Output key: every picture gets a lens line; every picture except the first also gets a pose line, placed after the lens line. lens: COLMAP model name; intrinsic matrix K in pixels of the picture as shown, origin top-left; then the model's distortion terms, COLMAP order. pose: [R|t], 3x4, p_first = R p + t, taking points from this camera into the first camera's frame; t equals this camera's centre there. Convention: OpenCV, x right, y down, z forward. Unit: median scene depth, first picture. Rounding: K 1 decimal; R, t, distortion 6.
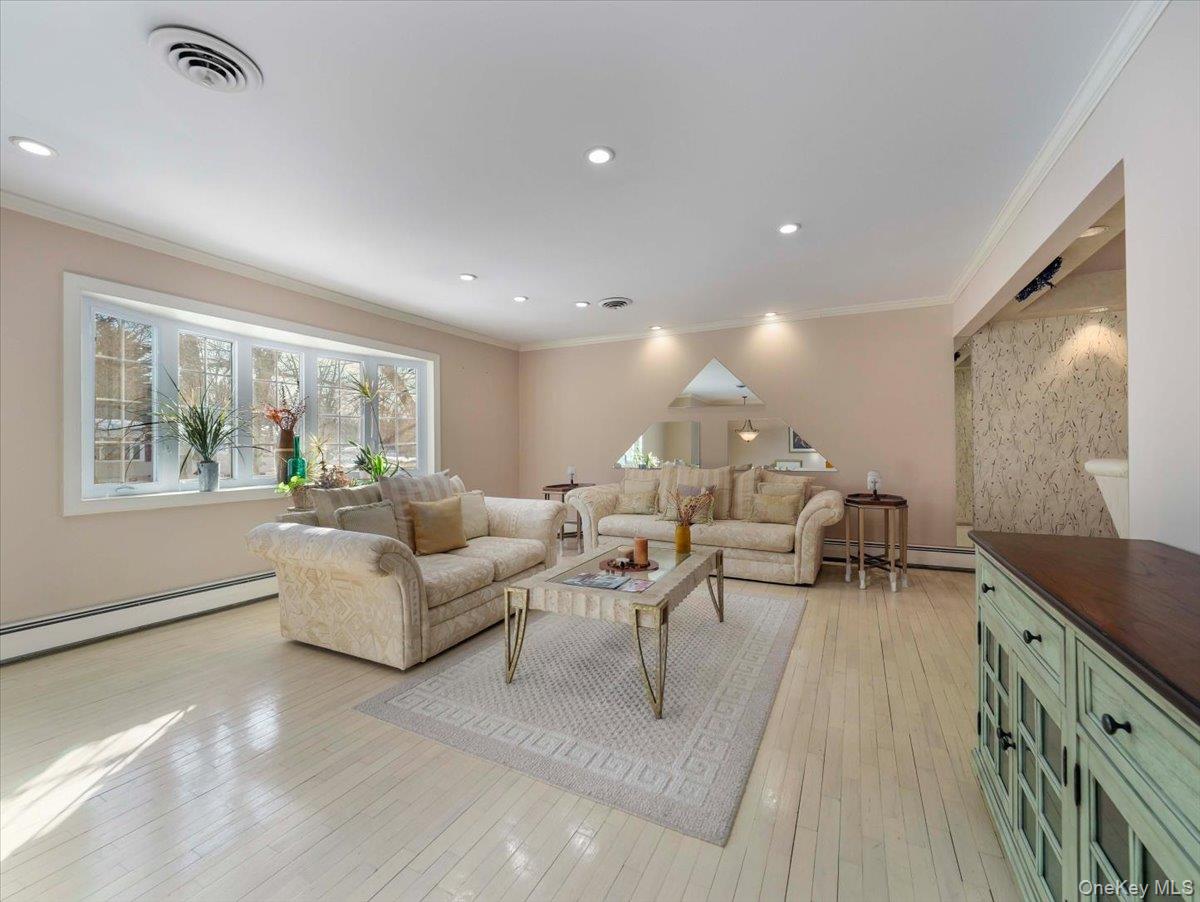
lens RADIAL K [[520.6, 0, 594.9], [0, 520.6, 446.9], [0, 0, 1]] dist [-0.000125, -0.000175]
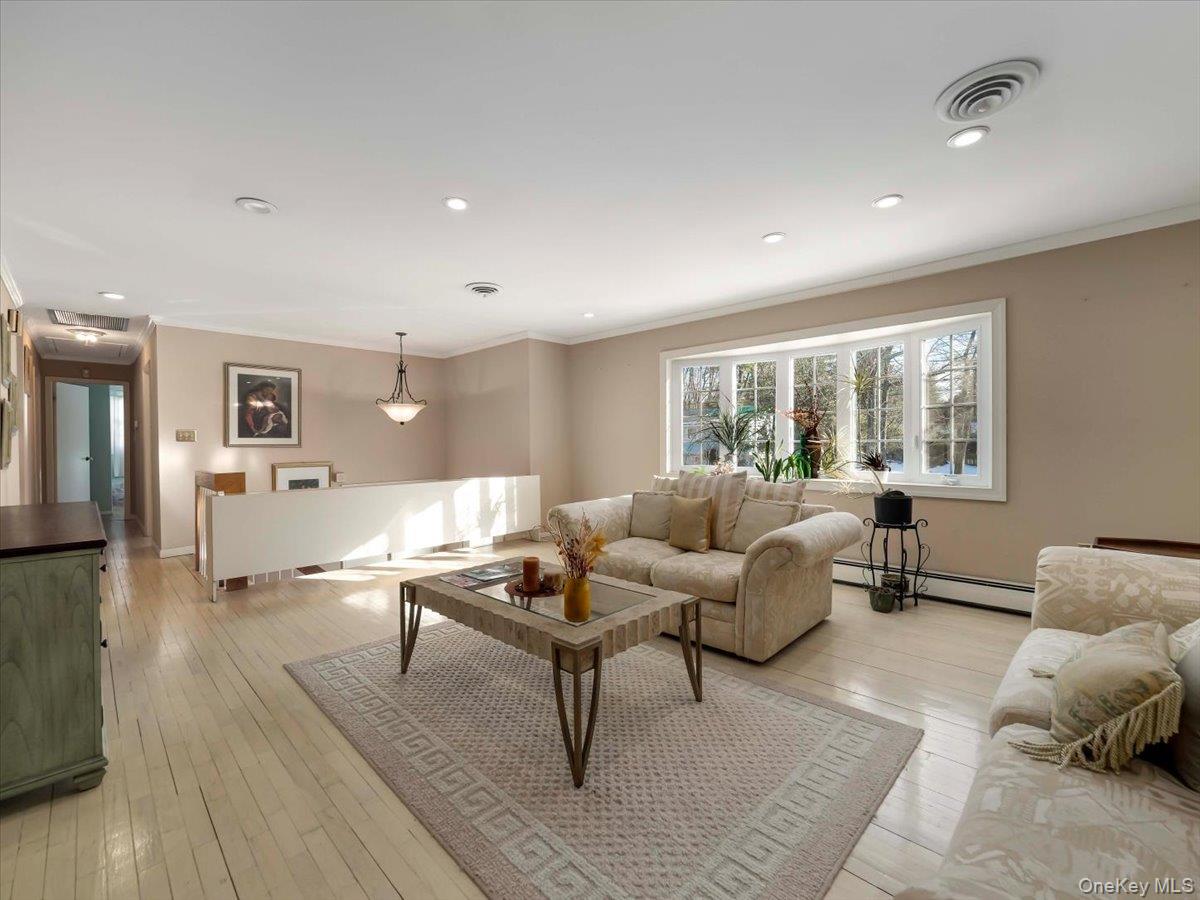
lens RADIAL K [[494.3, 0, 599.8], [0, 494.3, 445.1], [0, 0, 1]] dist [-0.017051, -0.000263]
pose [[-0.296675, 0.012042, -0.954903, 0.556410], [0.012022, 0.999888, 0.008875, -0.008259], [0.954903, -0.008847, -0.296786, 0.920370]]
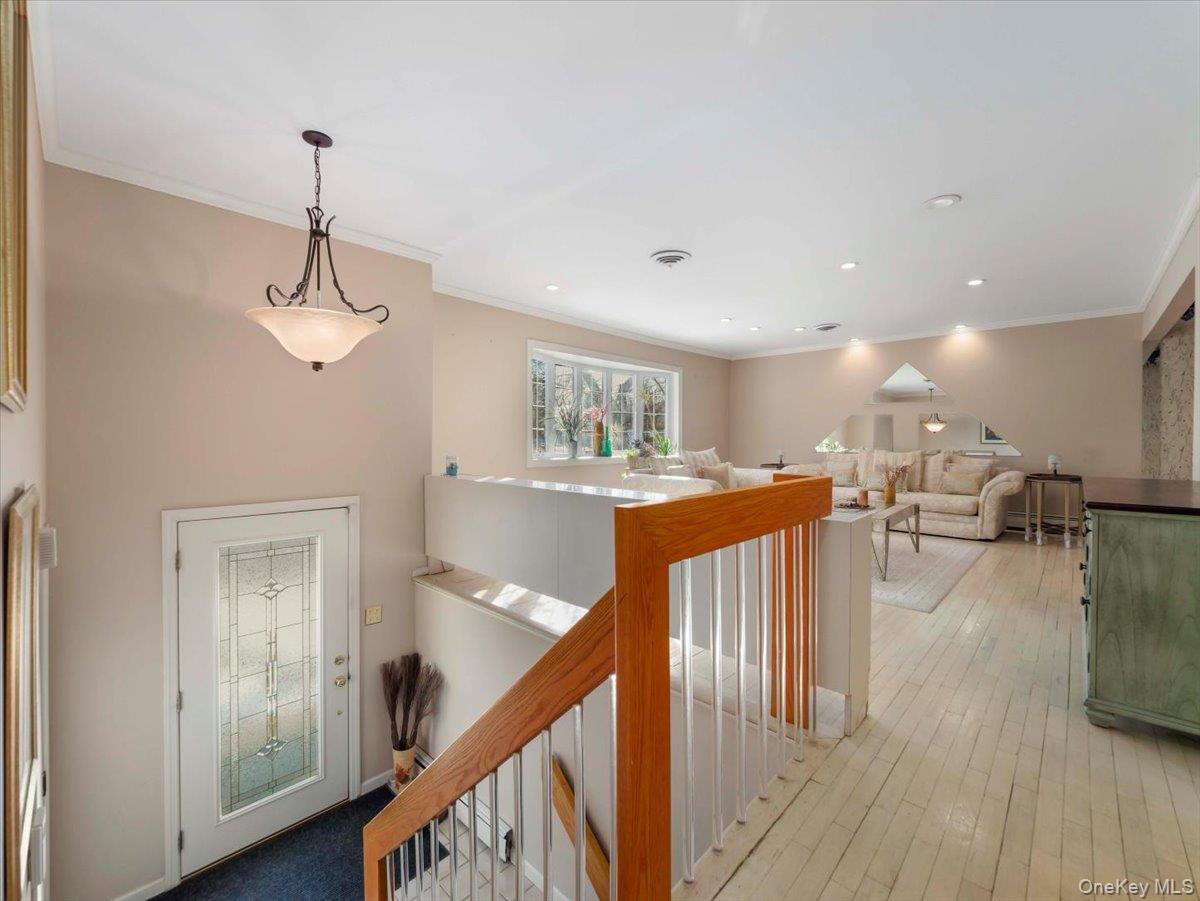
lens RADIAL K [[494.3, 0, 599.8], [0, 494.3, 445.6], [0, 0, 1]] dist [-0.017051, -0.000263]
pose [[0.952910, 0.012564, -0.302992, -0.144906], [-0.007697, 0.999822, 0.017251, 0.013107], [0.303155, -0.014106, 0.952837, -0.434346]]
